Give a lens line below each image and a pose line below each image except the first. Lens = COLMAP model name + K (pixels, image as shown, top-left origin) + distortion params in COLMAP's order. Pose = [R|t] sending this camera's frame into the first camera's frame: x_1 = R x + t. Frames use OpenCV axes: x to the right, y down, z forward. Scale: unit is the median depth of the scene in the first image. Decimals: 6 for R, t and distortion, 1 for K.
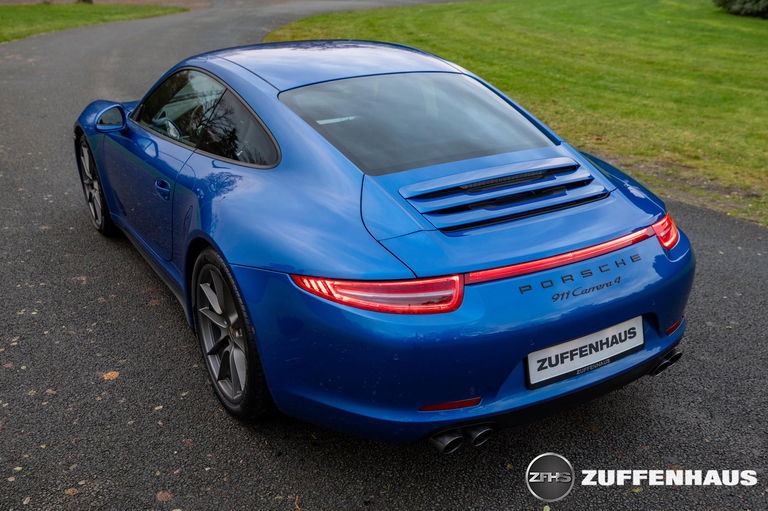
lens RADIAL K [[762.6, 0, 386.4], [0, 762.6, 250.9], [0, 0, 1]] dist [0.026254, 0.000000]
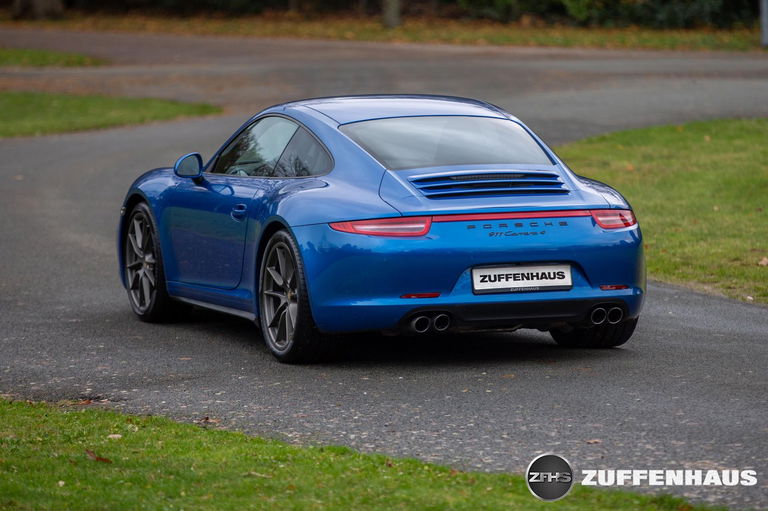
lens RADIAL K [[4562.3, 0, 383.7], [0, 4562.3, 255.4], [0, 0, 1]] dist [1.394451, 0.000000]
pose [[0.980292, 0.014479, -0.197024, 1.450781], [-0.068503, 0.960347, -0.270262, 2.078066], [0.185298, 0.278432, 0.942412, -6.166570]]
